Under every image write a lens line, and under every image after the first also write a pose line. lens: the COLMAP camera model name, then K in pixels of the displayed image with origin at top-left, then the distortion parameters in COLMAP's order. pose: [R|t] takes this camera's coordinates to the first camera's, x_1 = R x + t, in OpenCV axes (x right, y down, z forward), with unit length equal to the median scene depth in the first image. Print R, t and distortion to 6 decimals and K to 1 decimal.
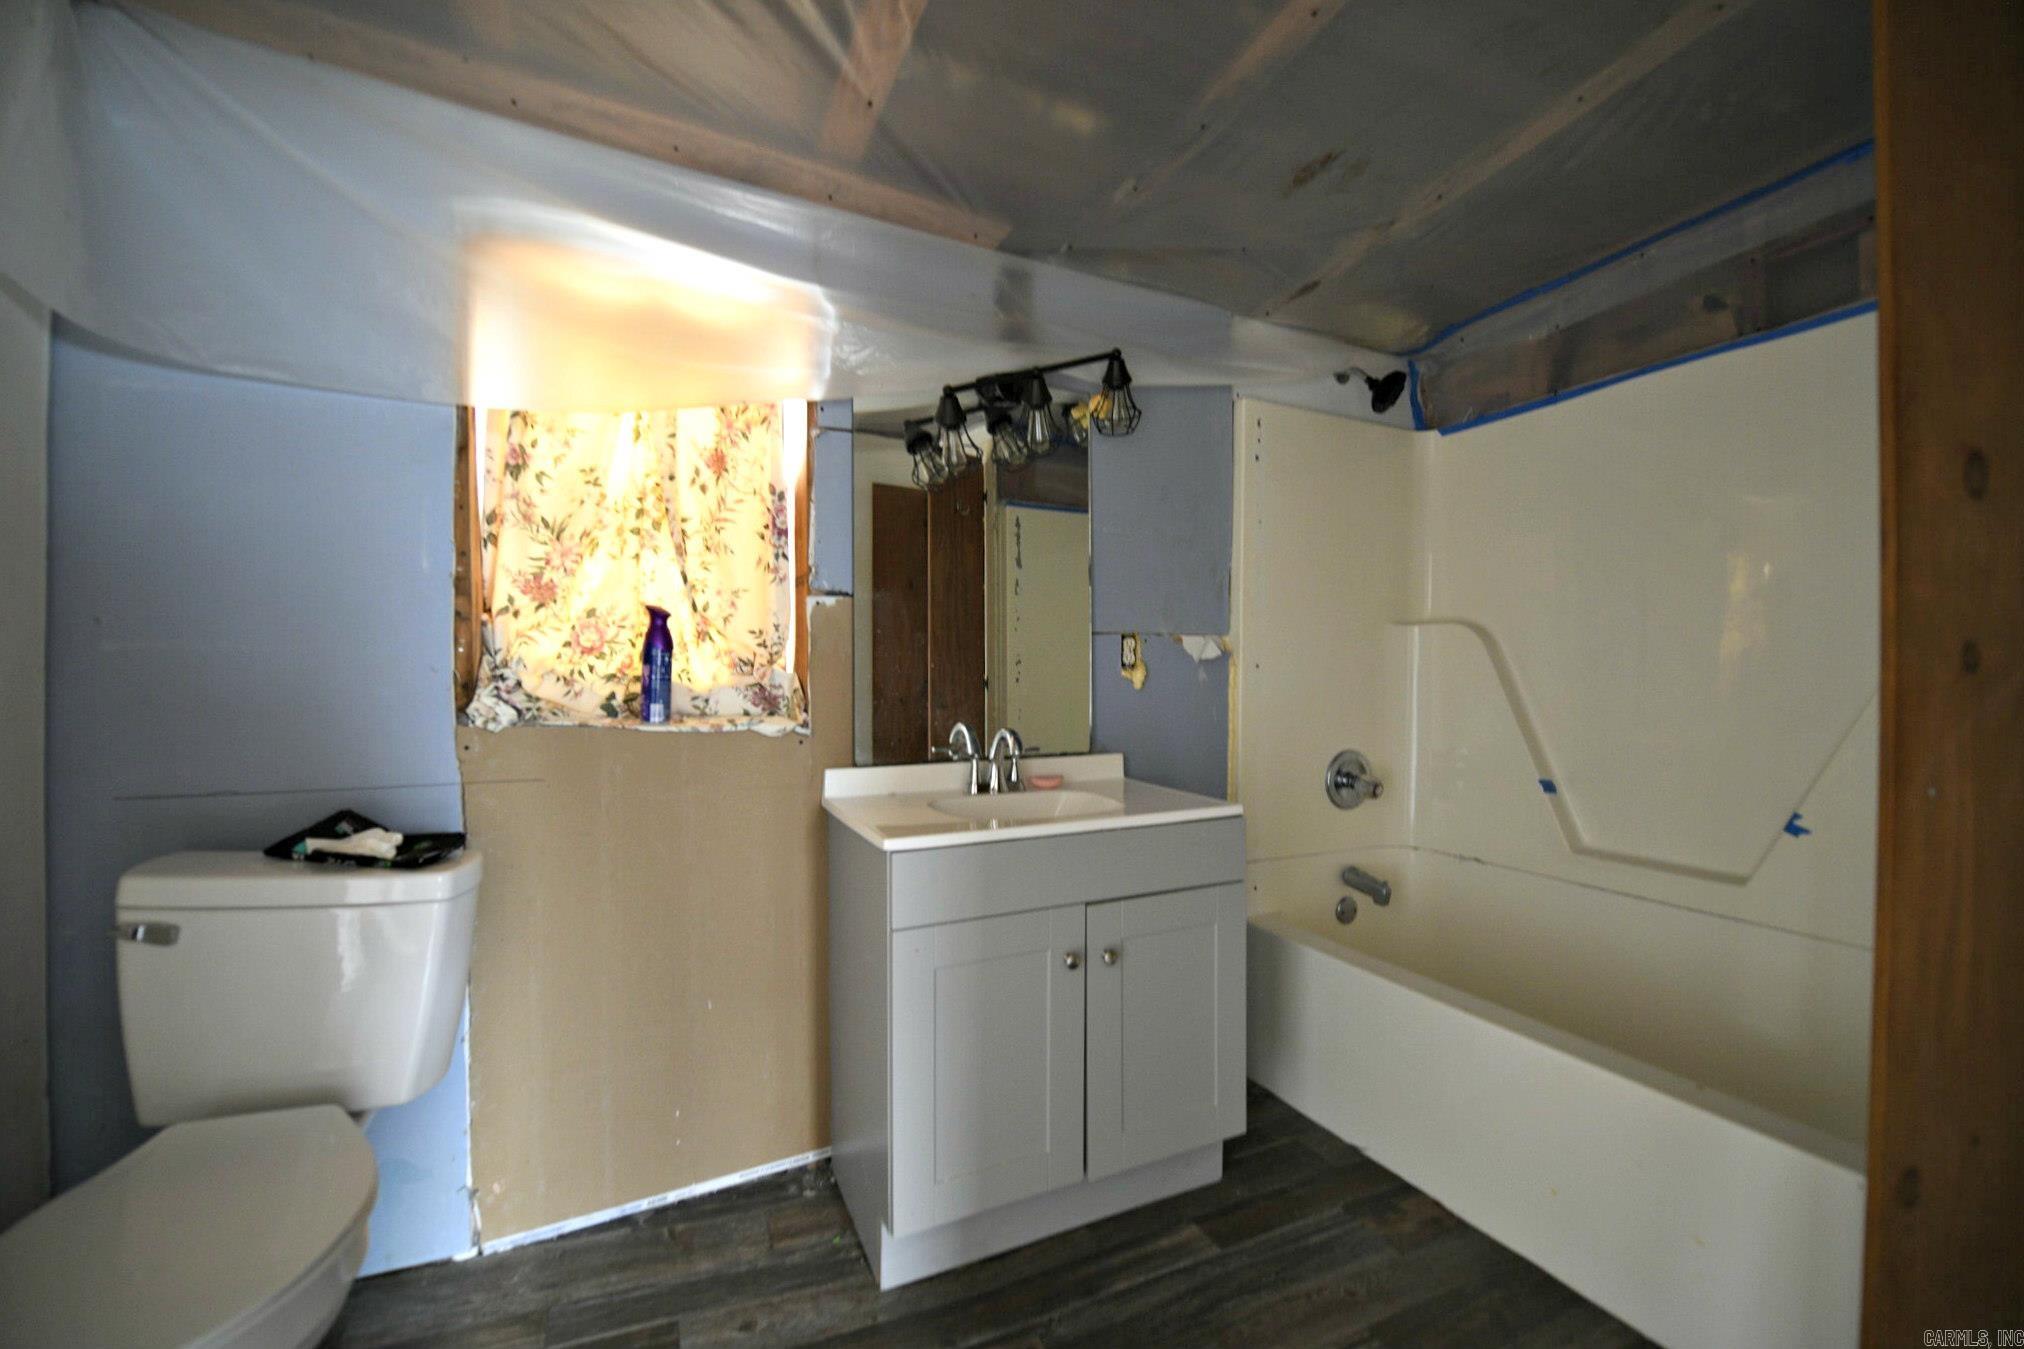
lens RADIAL K [[812.5, 0, 1008.4], [0, 812.5, 677.2], [0, 0, 1]] dist [-0.014845, -0.004348]
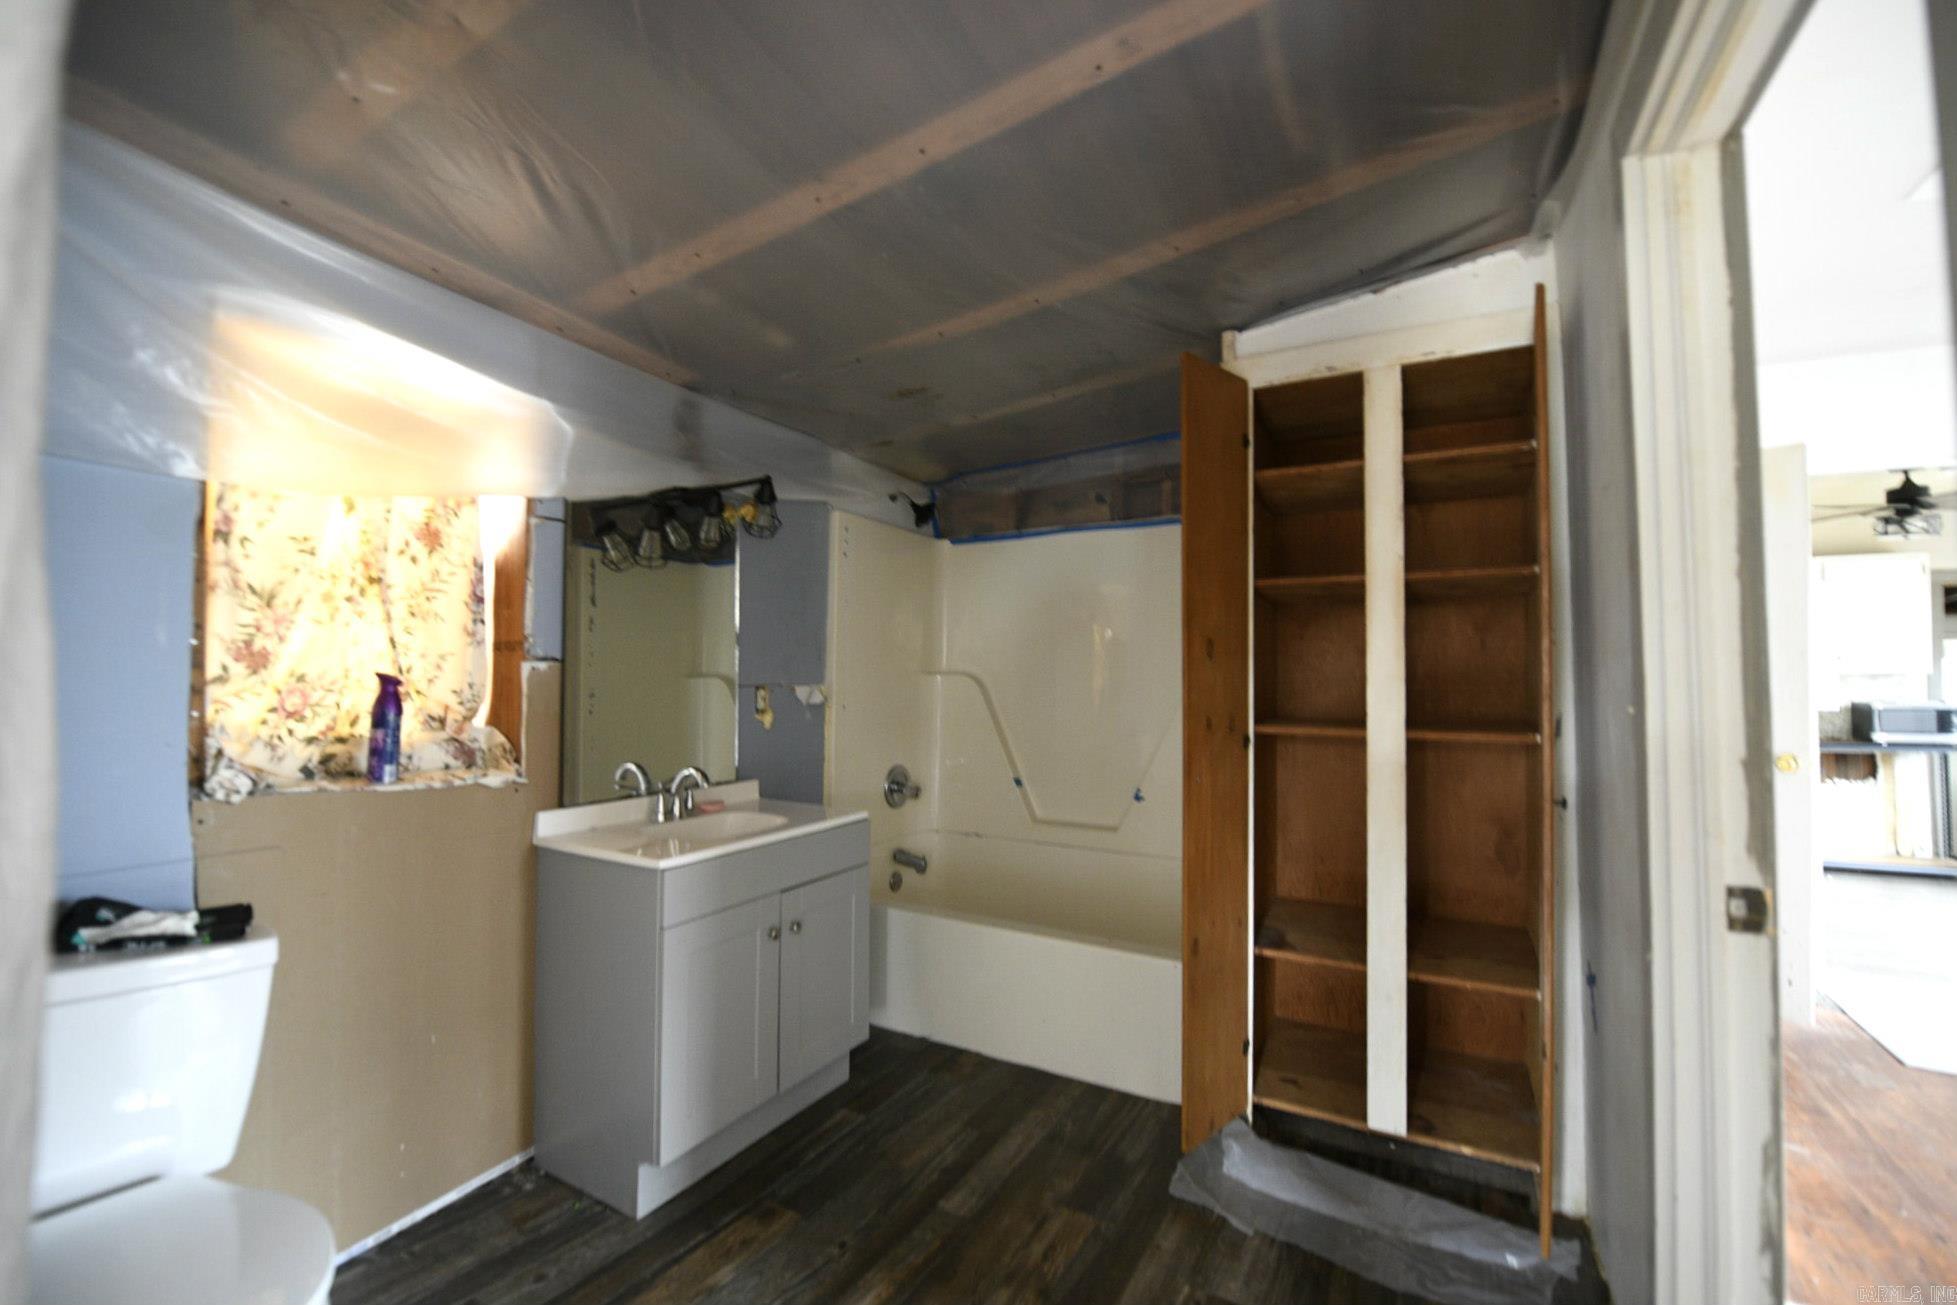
lens RADIAL K [[810.9, 0, 971.3], [0, 810.9, 654.0], [0, 0, 1]] dist [-0.022608, -0.000113]
pose [[0.817317, 0.019788, 0.575848, -0.386300], [0.000988, 0.999361, -0.035744, -0.069962], [-0.576187, 0.029783, 0.816775, -0.295888]]
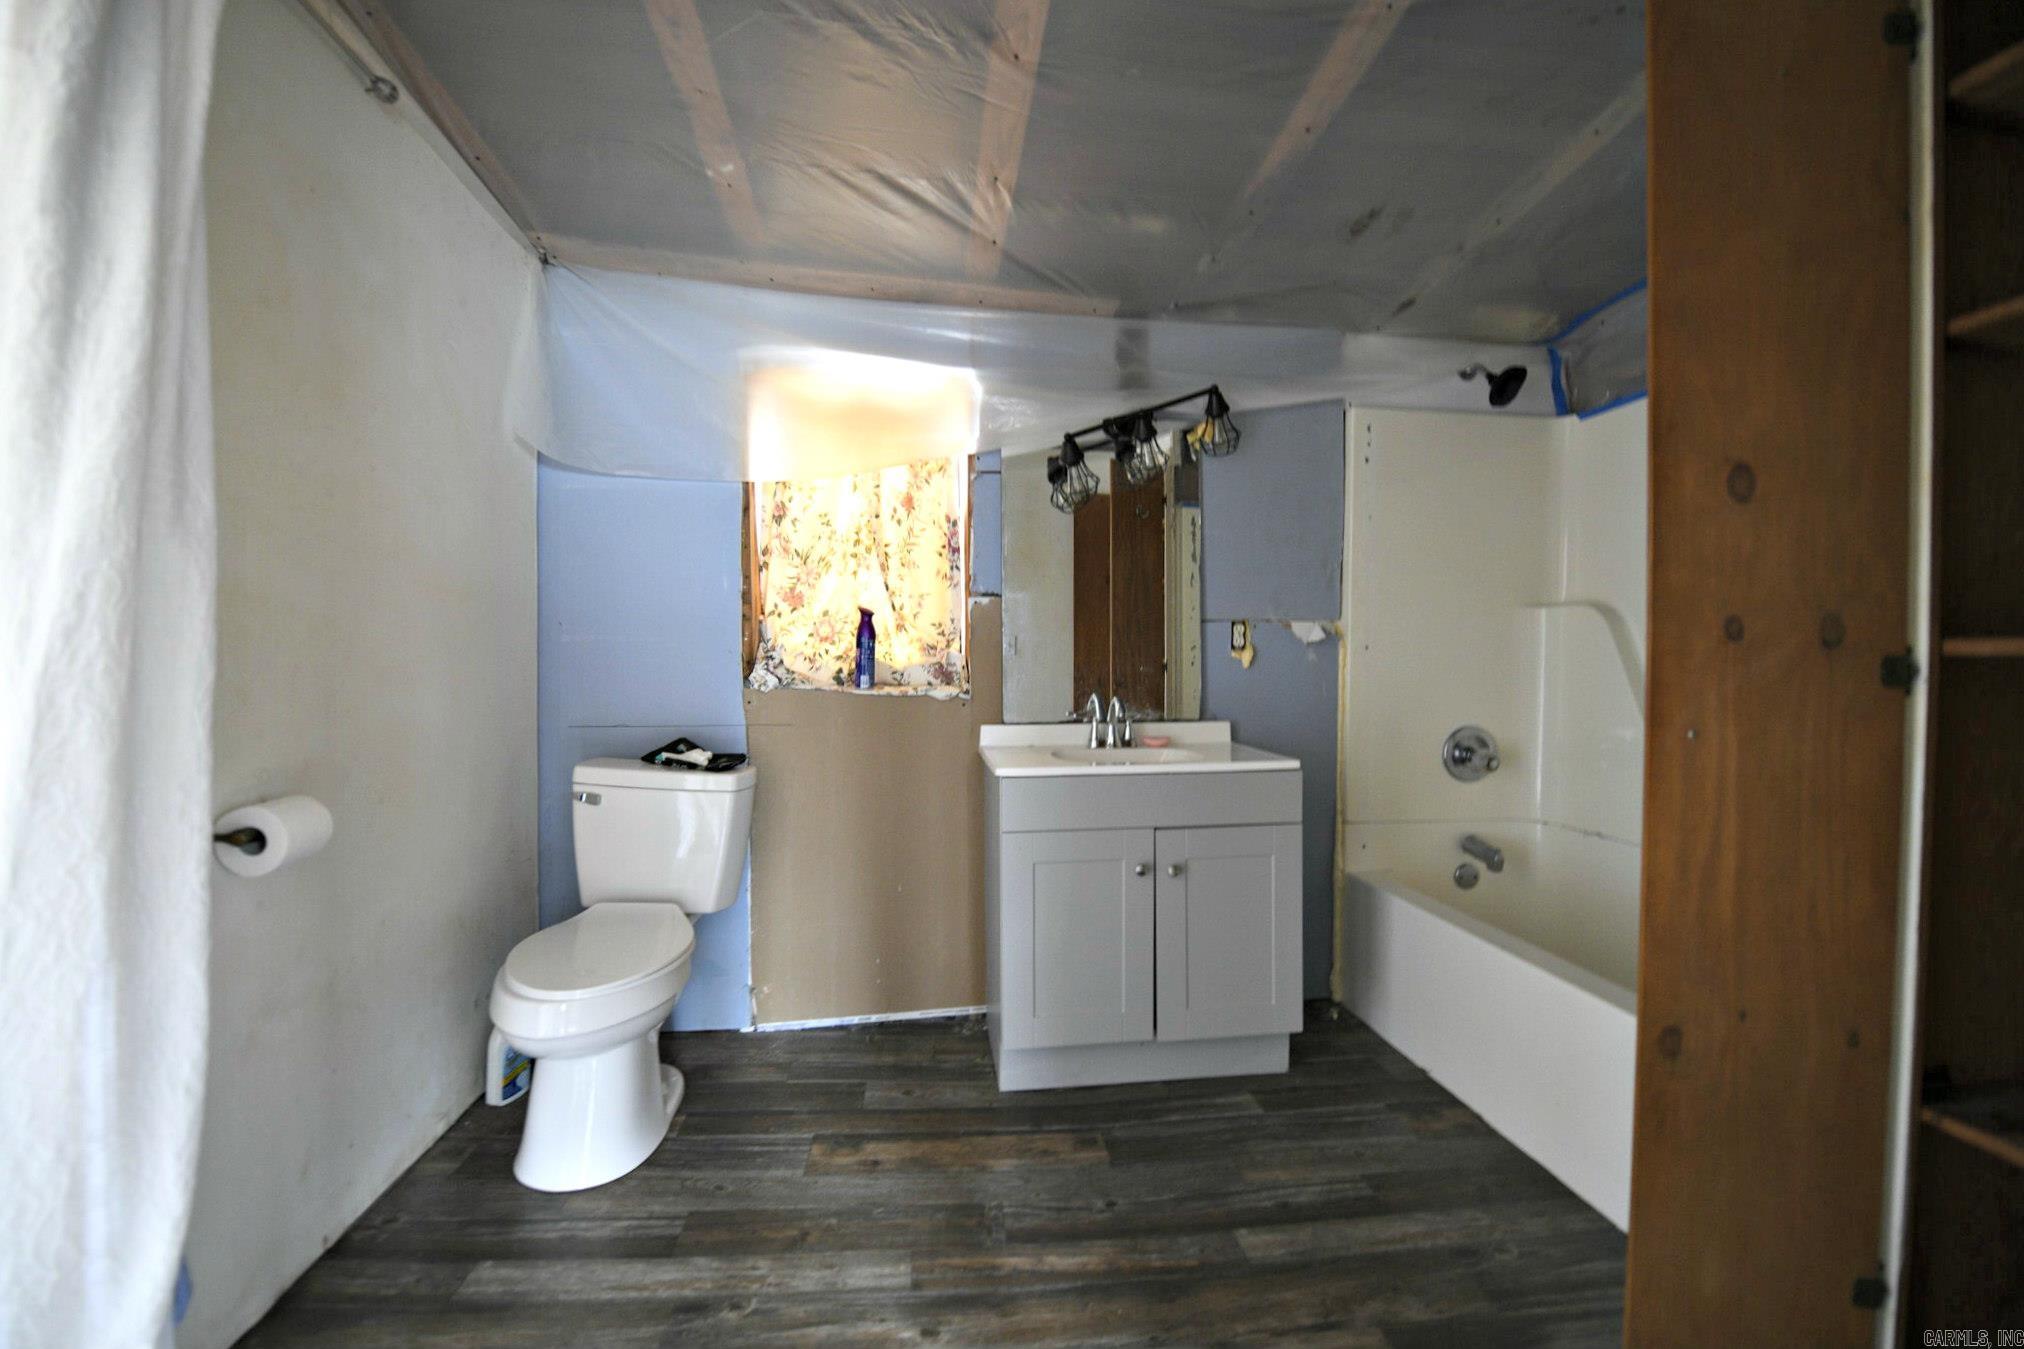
lens RADIAL K [[810.7, 0, 1010.4], [0, 810.7, 676.5], [0, 0, 1]] dist [-0.015499, -0.001235]
pose [[0.949887, 0.003221, -0.312576, 0.244252], [0.000571, 0.999927, 0.012038, 0.016138], [0.312592, -0.011614, 0.949816, -0.268994]]
